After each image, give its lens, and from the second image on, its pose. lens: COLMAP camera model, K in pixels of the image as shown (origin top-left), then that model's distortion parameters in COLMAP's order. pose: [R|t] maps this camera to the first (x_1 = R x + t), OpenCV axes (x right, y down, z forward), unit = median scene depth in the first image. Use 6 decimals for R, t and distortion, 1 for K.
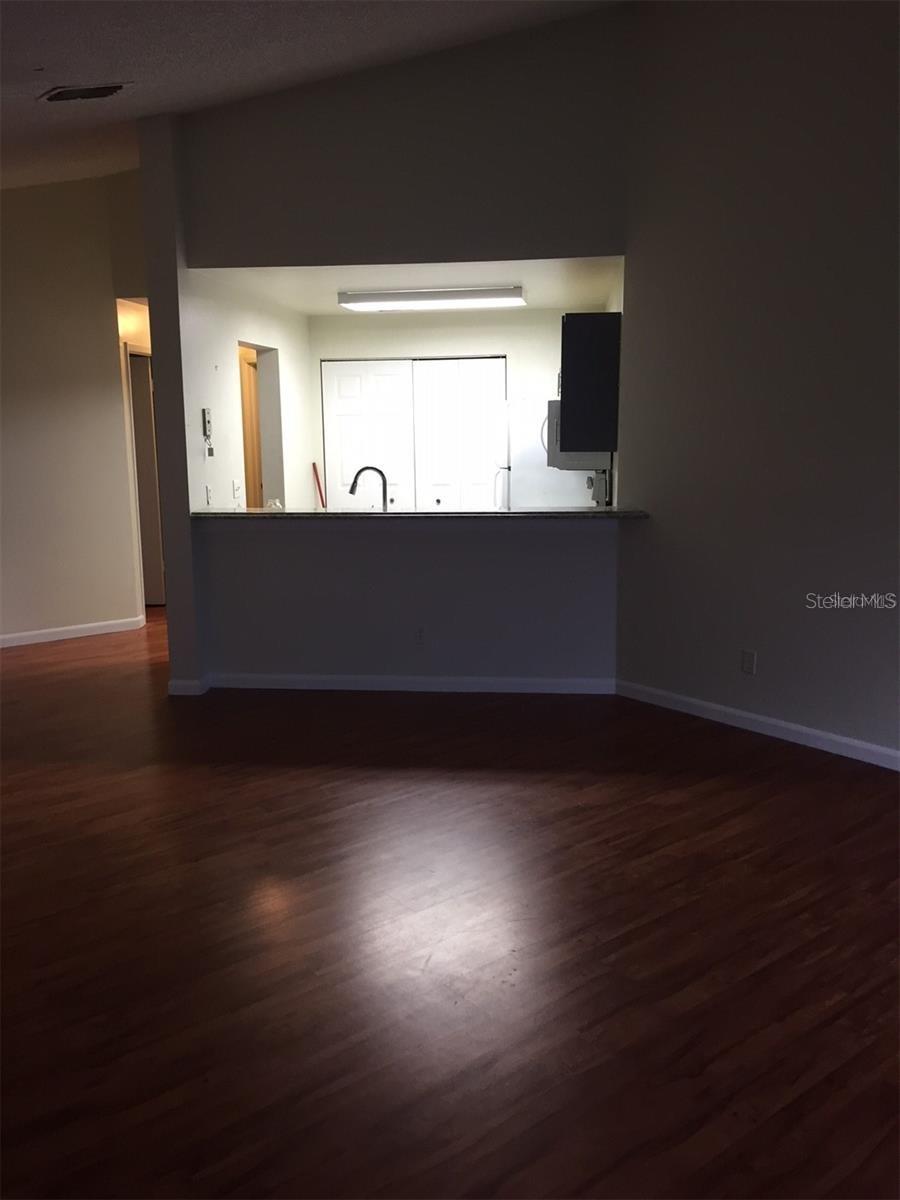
lens RADIAL K [[975.9, 0, 444.4], [0, 975.9, 594.8], [0, 0, 1]] dist [0.099557, -0.300425]
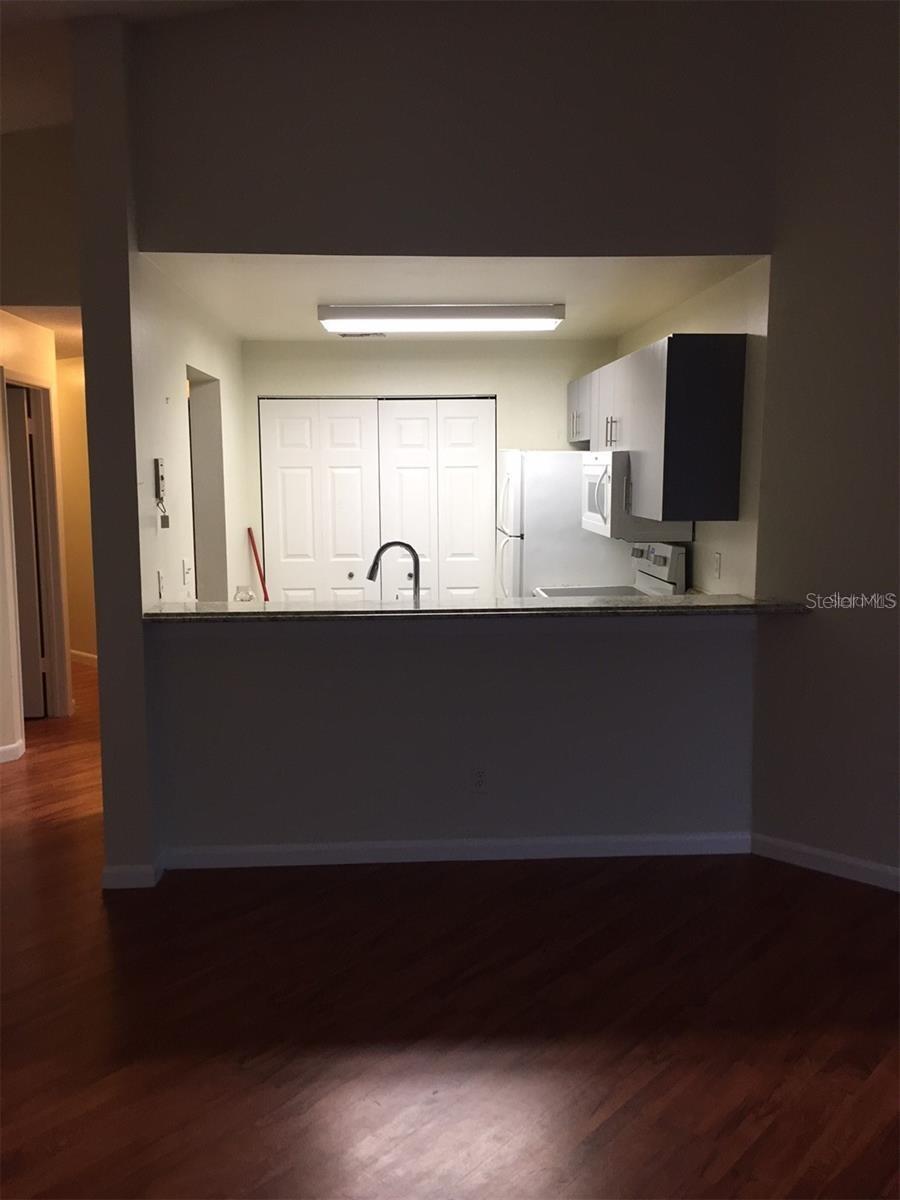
lens RADIAL K [[1007.0, 0, 450.0], [0, 1007.0, 600.0], [0, 0, 1]] dist [0.027761, -0.000335]
pose [[0.985792, -0.014741, 0.167324, -0.159960], [0.022986, 0.998609, -0.047445, -0.052868], [-0.166392, 0.050617, 0.984760, 0.277445]]
